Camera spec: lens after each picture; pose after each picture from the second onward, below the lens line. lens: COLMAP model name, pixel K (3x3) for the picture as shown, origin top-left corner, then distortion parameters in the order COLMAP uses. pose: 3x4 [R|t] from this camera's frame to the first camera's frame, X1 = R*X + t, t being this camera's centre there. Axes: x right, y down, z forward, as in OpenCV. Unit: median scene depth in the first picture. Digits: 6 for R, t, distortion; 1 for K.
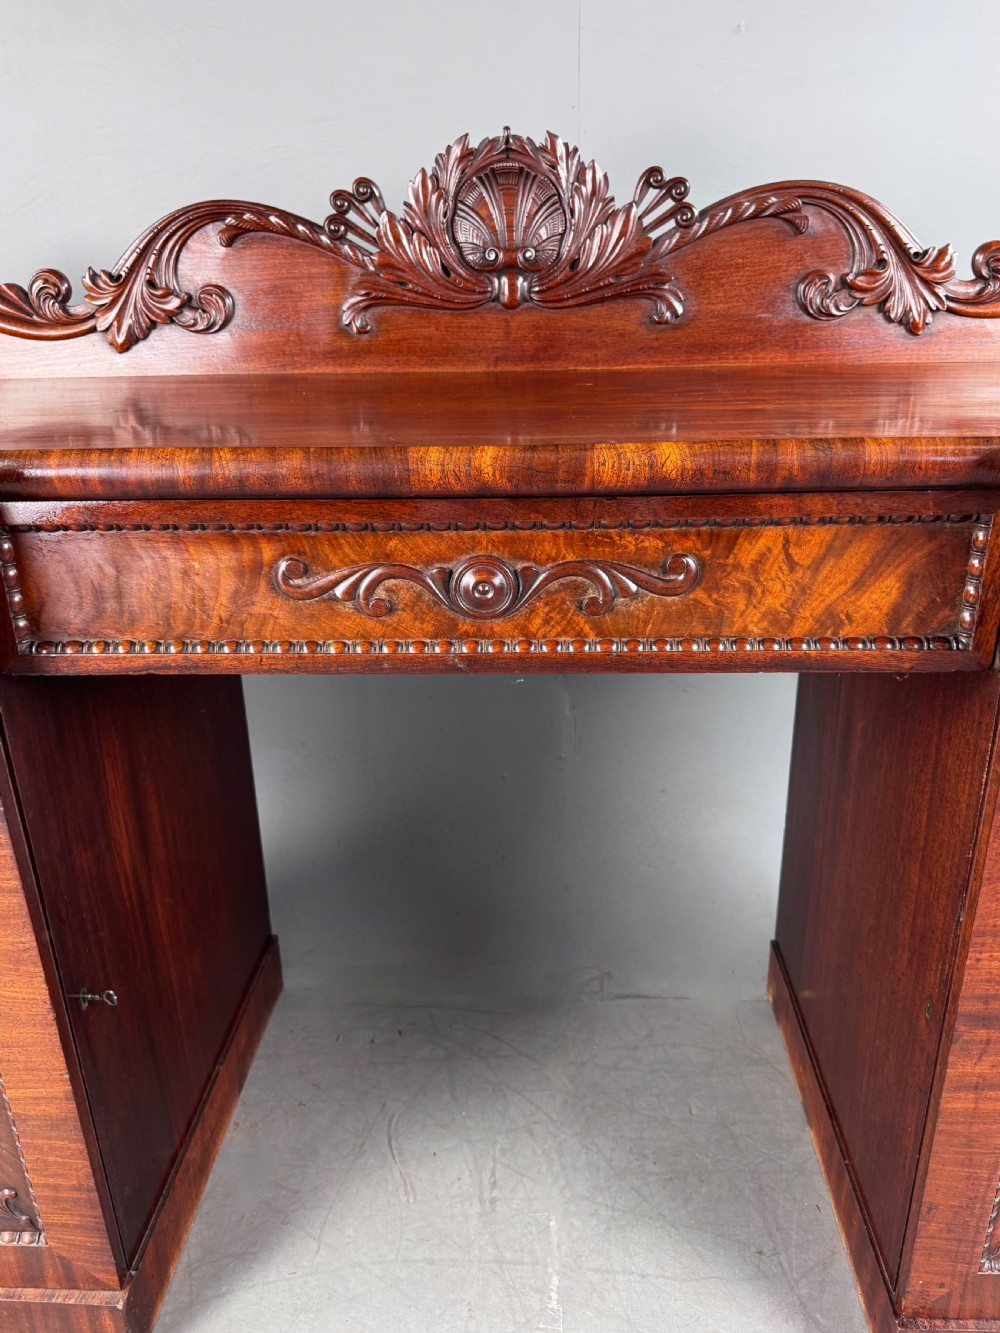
lens RADIAL K [[995.6, 0, 495.4], [0, 995.6, 663.0], [0, 0, 1]] dist [-0.001030, -0.007849]
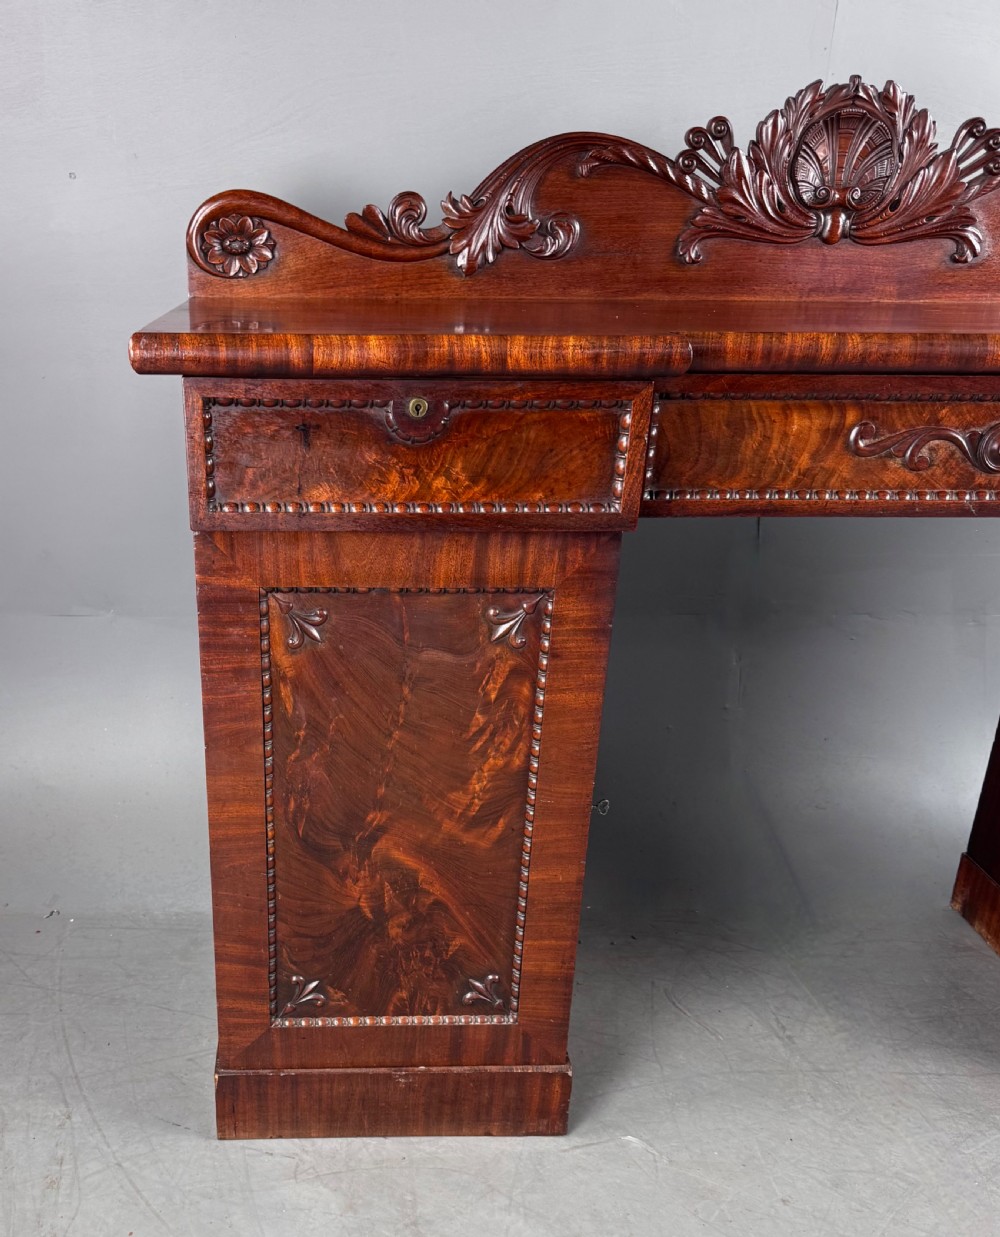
lens RADIAL K [[1258.7, 0, 351.8], [0, 1258.7, 861.0], [0, 0, 1]] dist [0.110371, -0.179540]
pose [[0.996480, -0.010755, 0.083139, -0.664876], [0.003332, 0.996034, 0.088914, 0.207734], [-0.083765, -0.088324, 0.992563, -0.444806]]
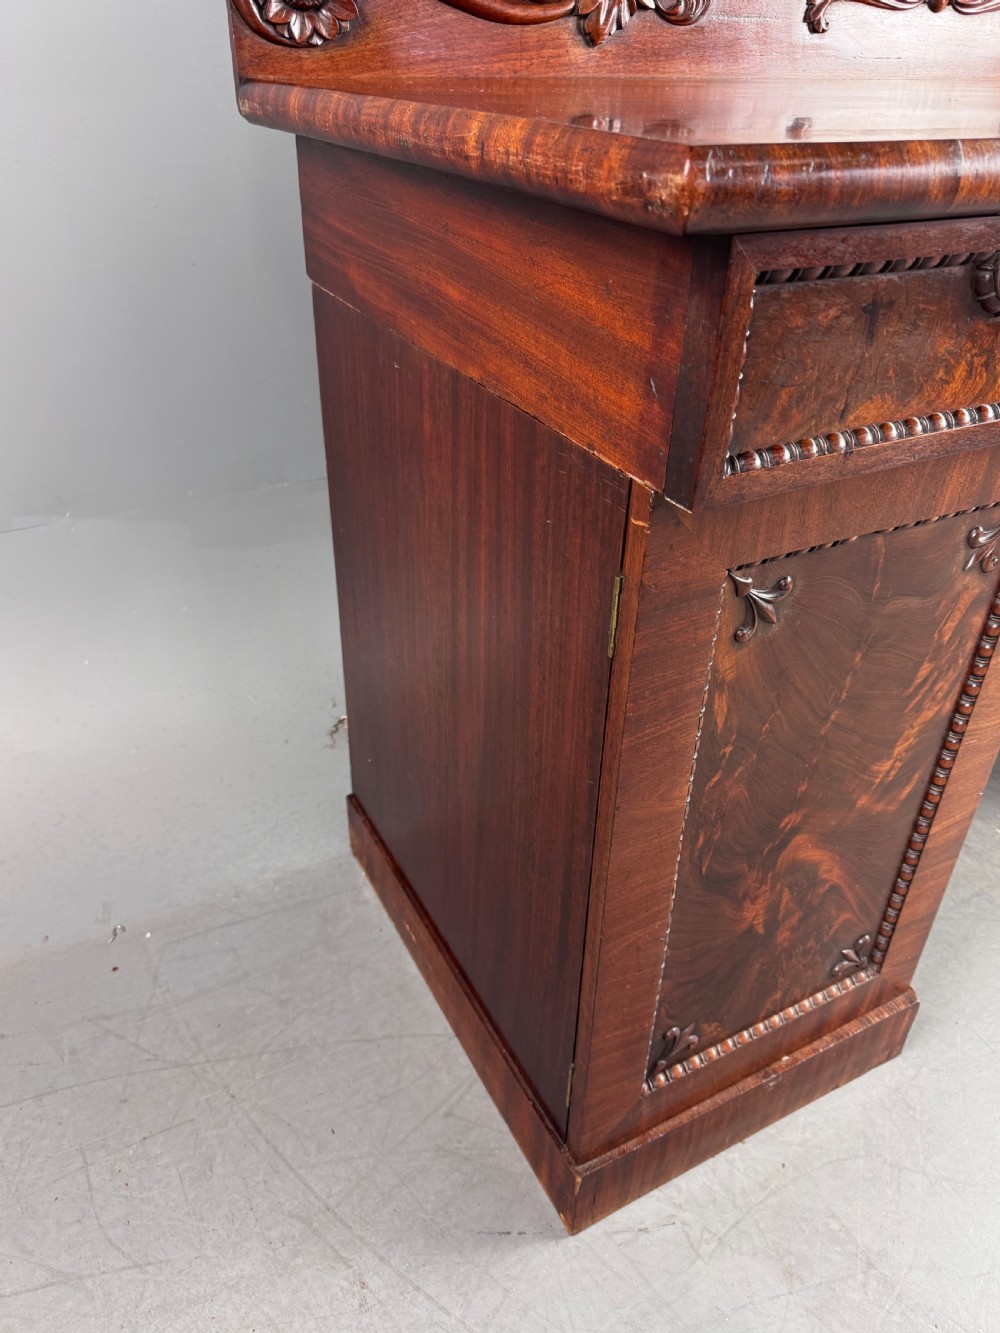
lens RADIAL K [[998.0, 0, 500.0], [0, 998.0, 666.5], [0, 0, 1]] dist [-0.005937, -0.006078]
pose [[0.856027, -0.246119, 0.454579, -1.008783], [0.152315, 0.960433, 0.233171, -0.025592], [-0.493981, -0.130361, 0.859645, 0.285100]]
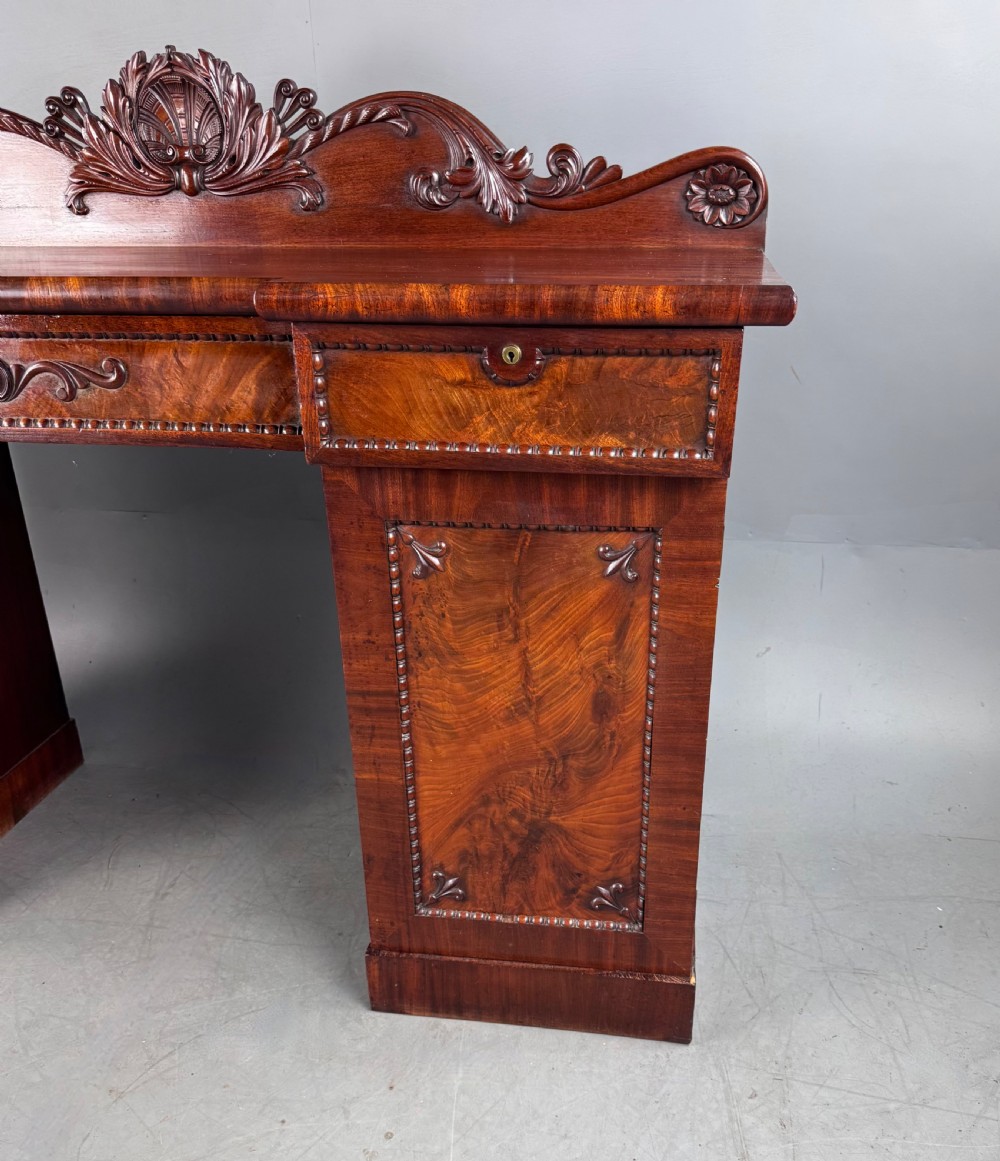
lens RADIAL K [[1040.3, 0, 529.0], [0, 1040.3, 705.9], [0, 0, 1]] dist [0.107333, -0.179088]
pose [[0.994696, 0.060475, -0.083200, 0.607457], [-0.052949, 0.994545, 0.089875, 0.144737], [0.088181, -0.084993, 0.992472, -0.346280]]
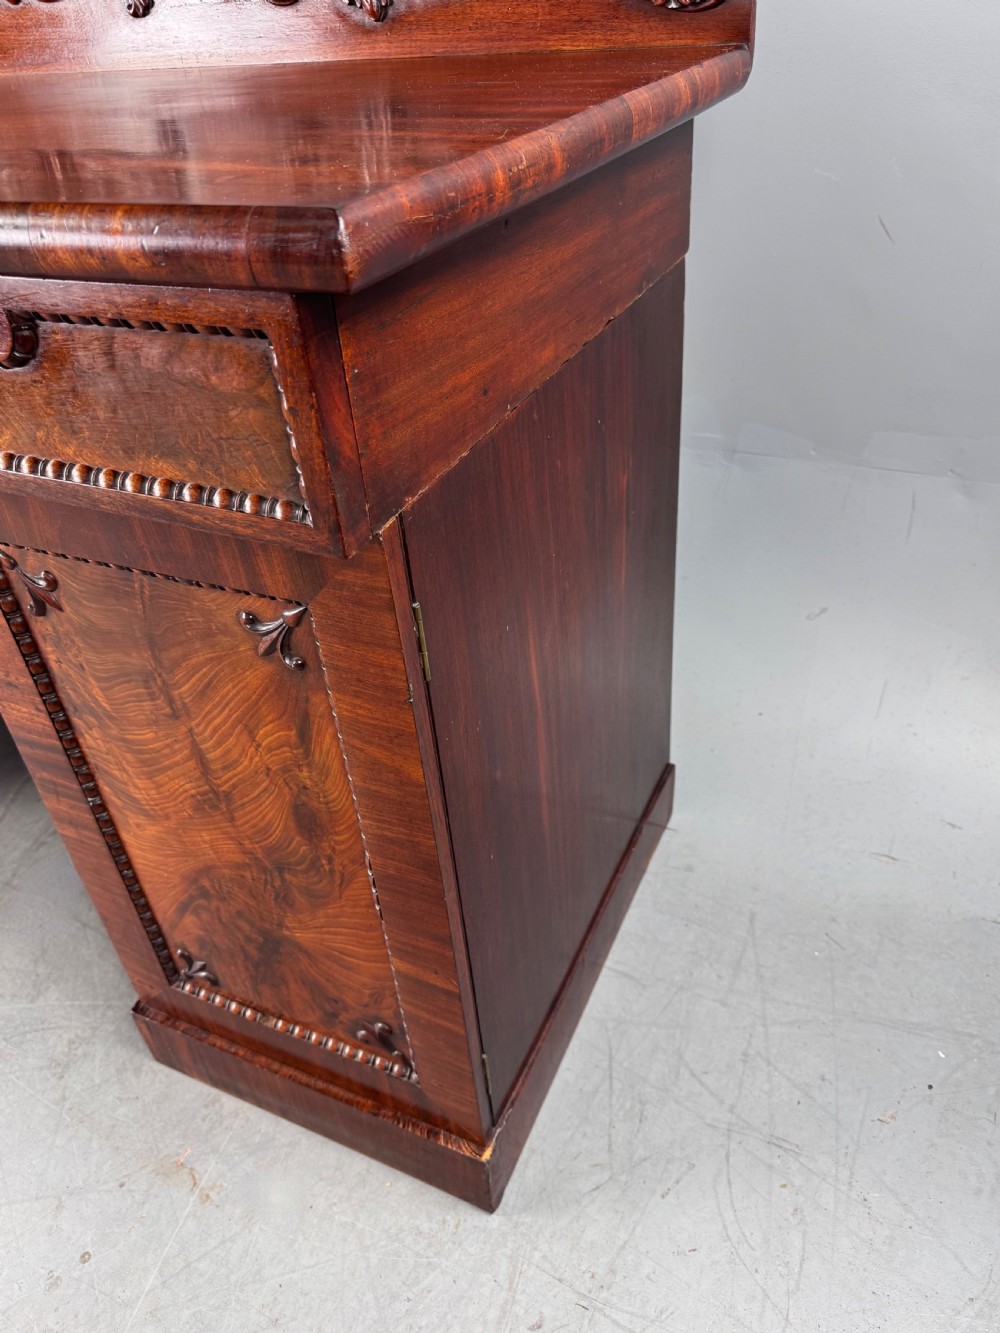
lens RADIAL K [[998.0, 0, 500.0], [0, 998.0, 666.5], [0, 0, 1]] dist [-0.005937, -0.006078]
pose [[0.923304, 0.189697, -0.333954, 0.915925], [-0.092576, 0.953796, 0.285836, -0.065857], [0.372747, -0.232997, 0.898205, 0.175005]]
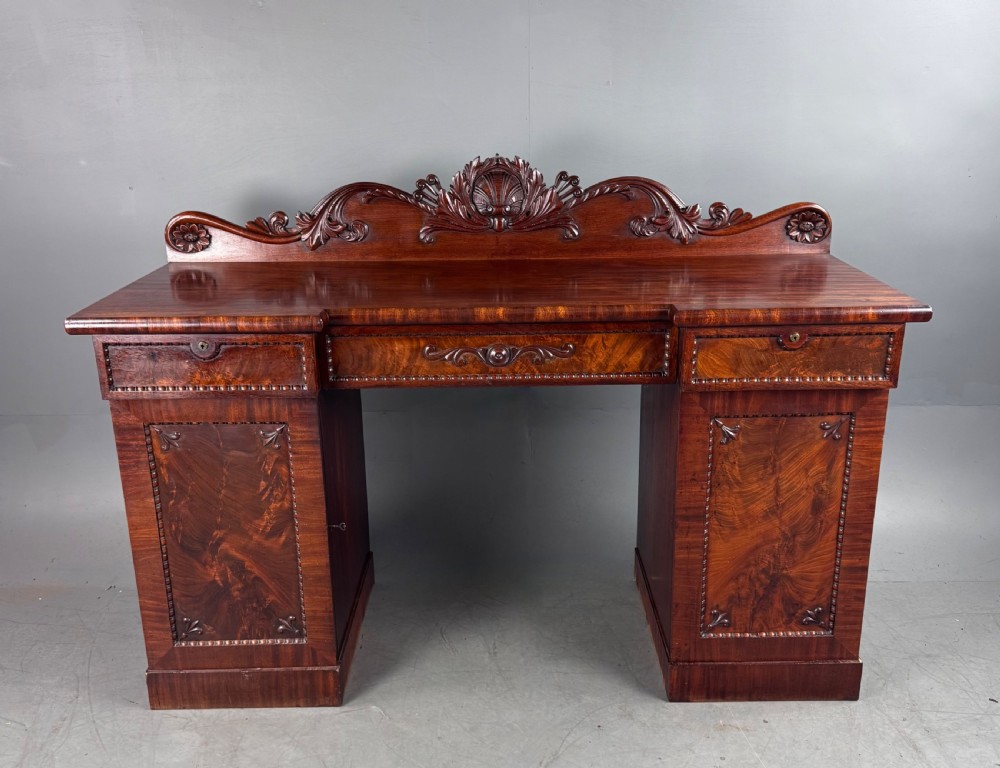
lens RADIAL K [[982.8, 0, 501.9], [0, 982.8, 417.1], [0, 0, 1]] dist [0.192862, -0.475464]
pose [[0.998643, -0.009153, 0.051263, -0.094622], [0.011540, 0.998853, -0.046460, 0.148017], [-0.050779, 0.046989, 0.997604, -1.154826]]
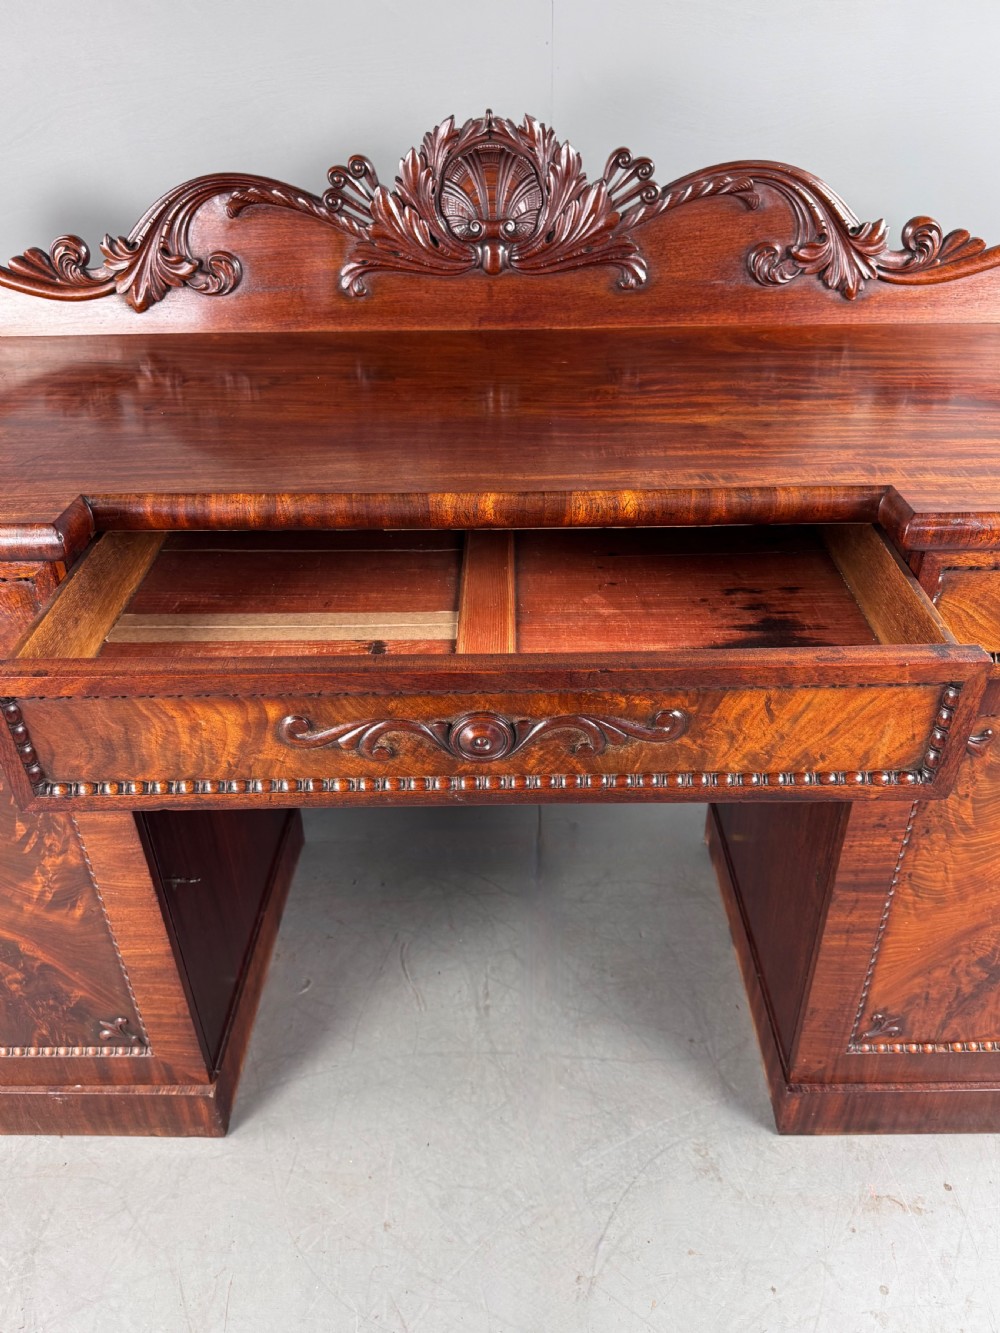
lens RADIAL K [[991.6, 0, 500.0], [0, 991.6, 666.5], [0, 0, 1]] dist [0.005131, -0.012771]
pose [[0.999120, -0.017257, 0.038234, -0.027899], [0.009655, 0.981590, 0.190754, -0.141851], [-0.040822, -0.190217, 0.980893, -0.180162]]
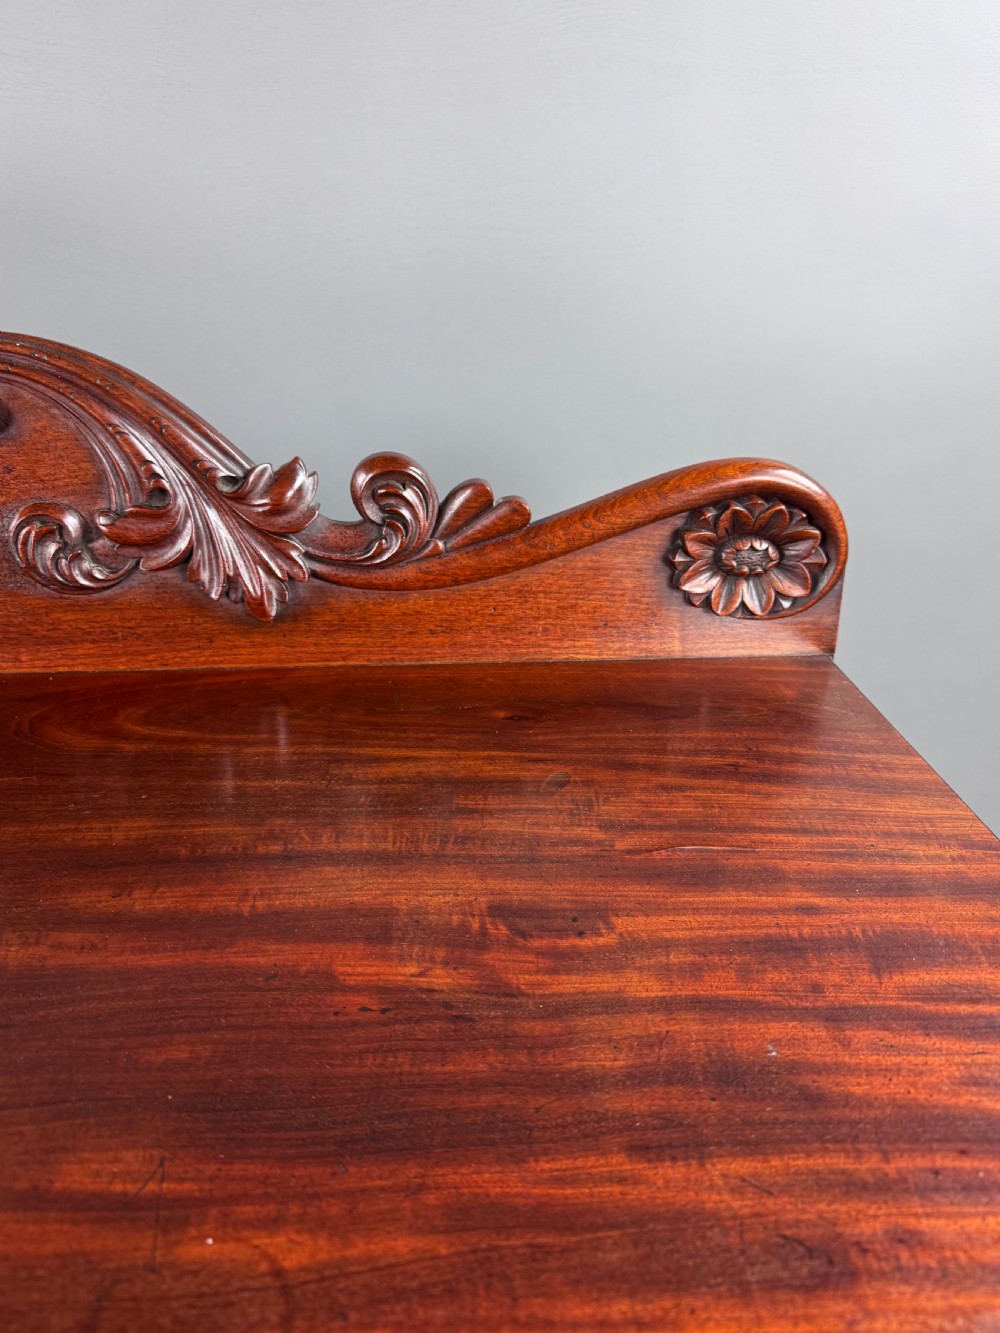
lens RADIAL K [[957.0, 0, 500.0], [0, 957.0, 666.5], [0, 0, 1]] dist [0.164172, -0.388094]
pose [[0.990368, -0.024358, 0.136298, 0.486829], [0.017935, 0.998679, 0.048158, -0.335883], [-0.137290, -0.045249, 0.989497, 0.487882]]
